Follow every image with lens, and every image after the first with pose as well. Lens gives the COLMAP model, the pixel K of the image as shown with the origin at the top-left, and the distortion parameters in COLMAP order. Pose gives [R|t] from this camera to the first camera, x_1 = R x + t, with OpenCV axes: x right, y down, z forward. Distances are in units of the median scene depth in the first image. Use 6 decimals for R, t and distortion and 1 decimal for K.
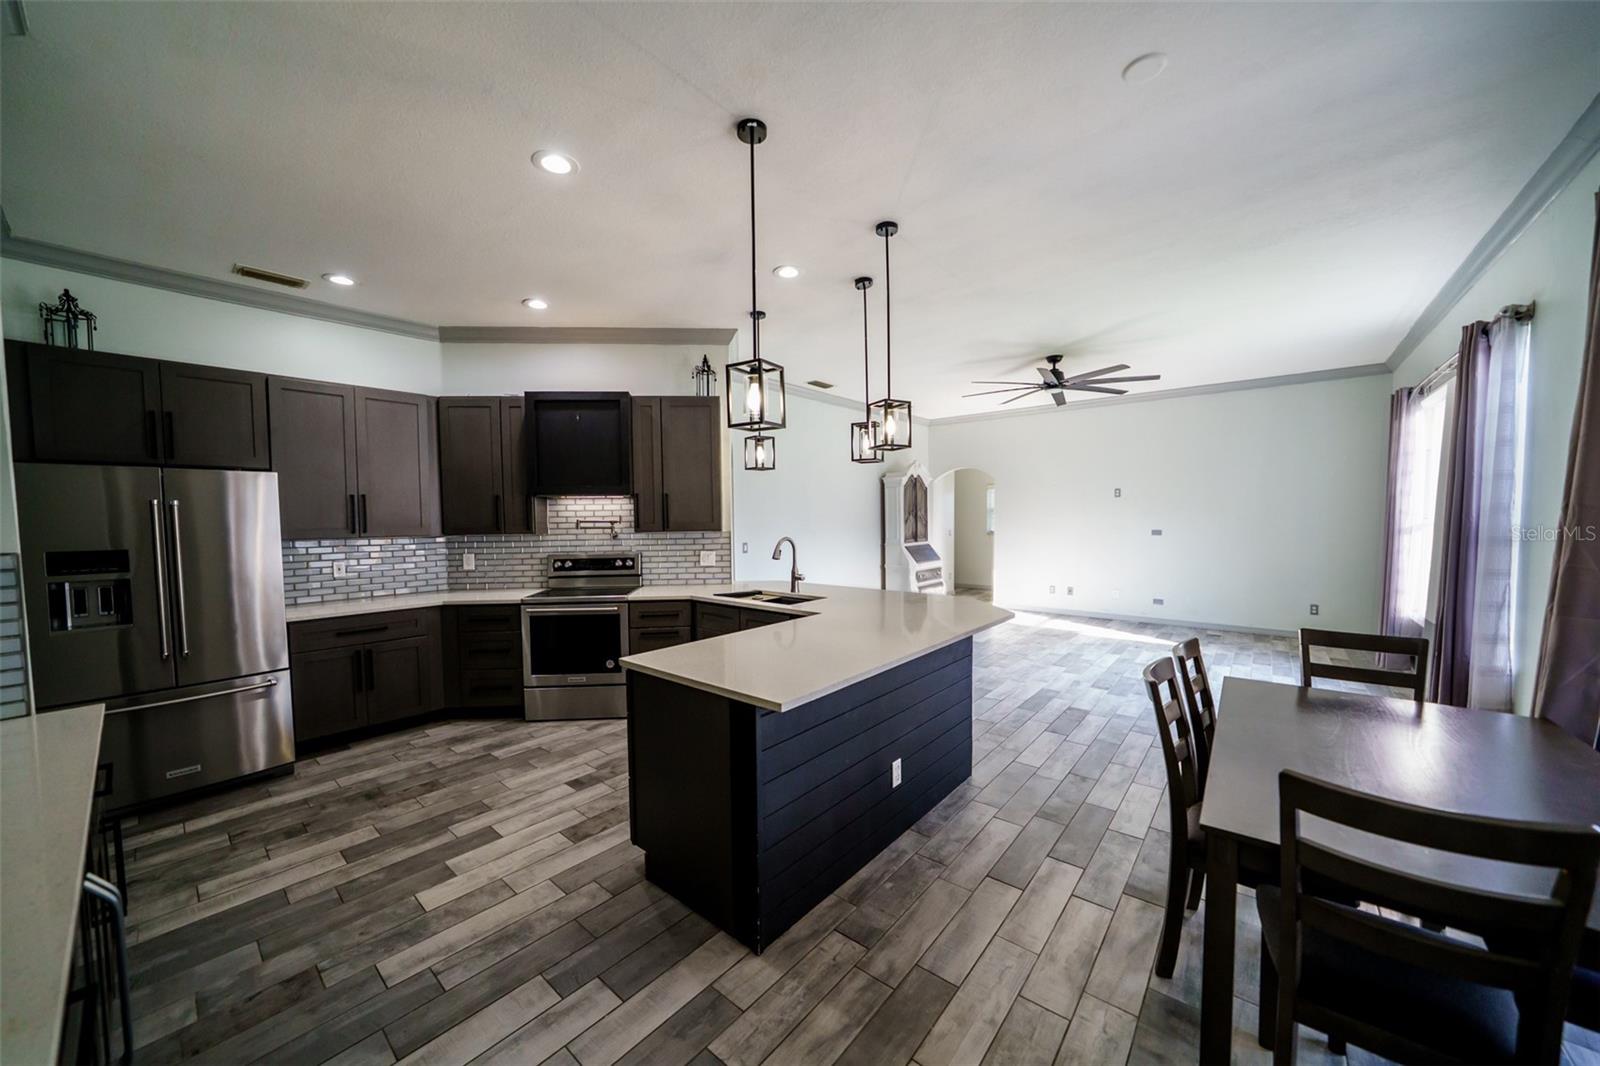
lens RADIAL K [[566.6, 0, 794.6], [0, 566.6, 542.1], [0, 0, 1]] dist [-0.029978, 0.007220]
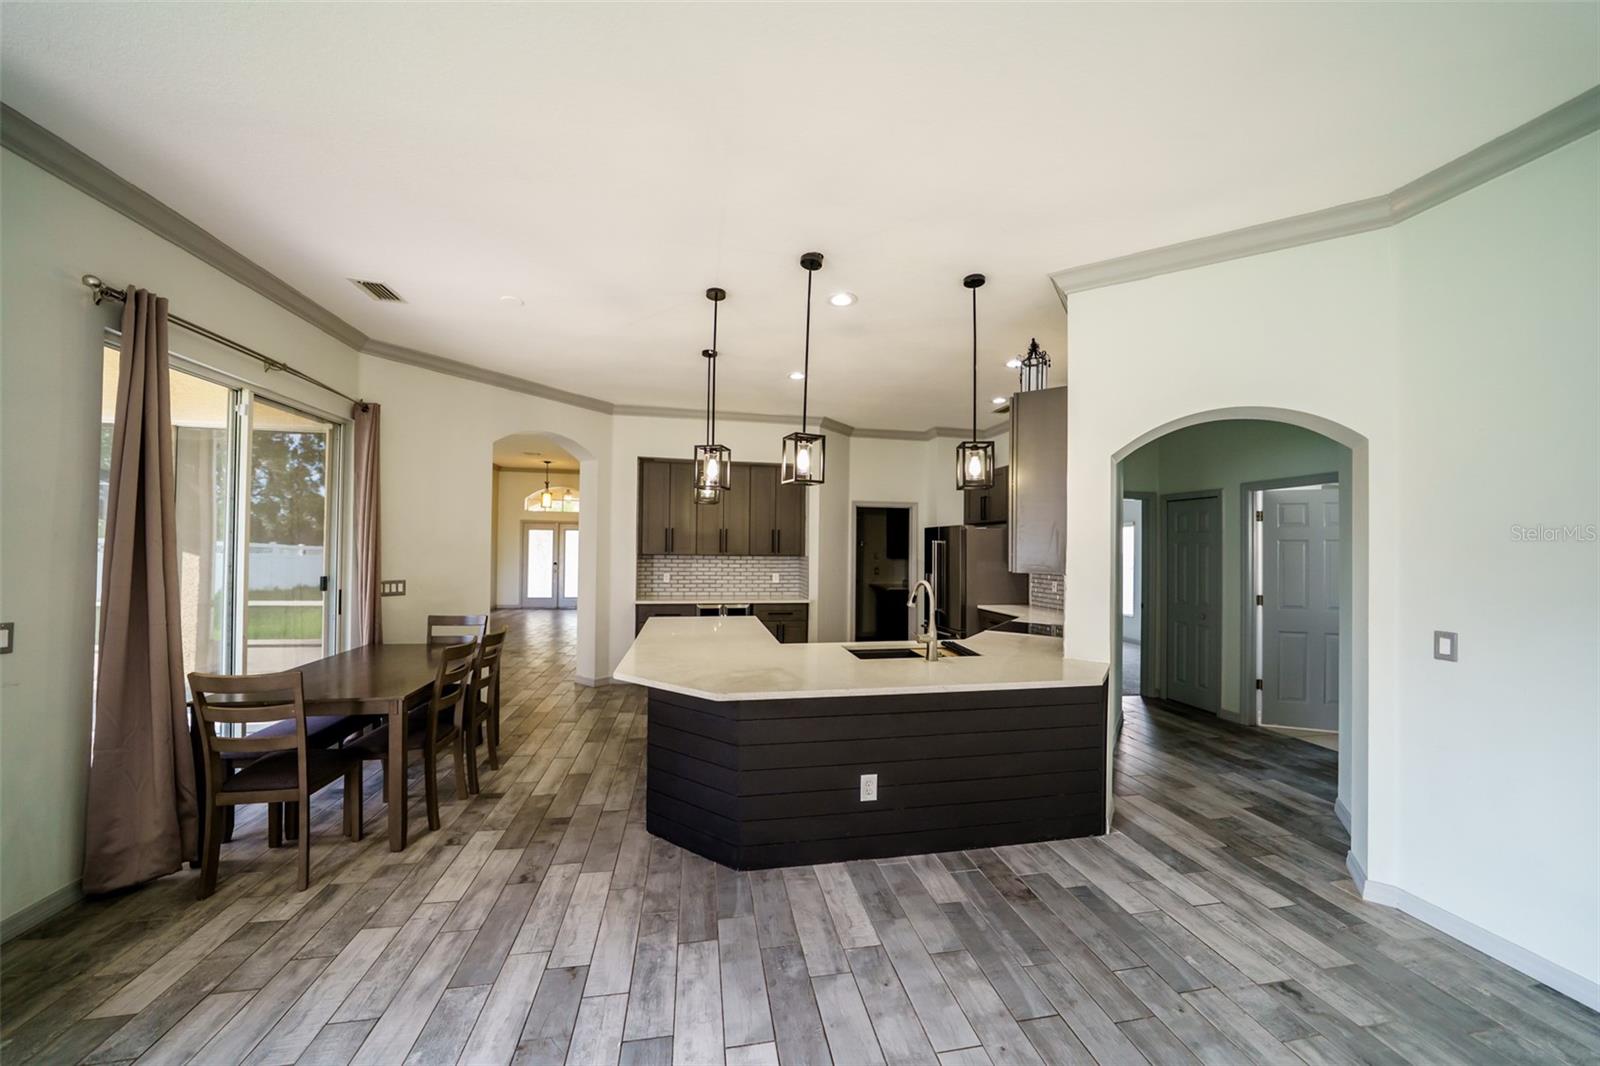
lens RADIAL K [[554.9, 0, 795.6], [0, 554.9, 544.3], [0, 0, 1]] dist [-0.029042, 0.006325]
pose [[-0.631380, -0.003093, -0.775467, 0.678215], [-0.042677, 0.998615, 0.030764, -0.072946], [0.774298, 0.052519, -0.630638, 1.365923]]
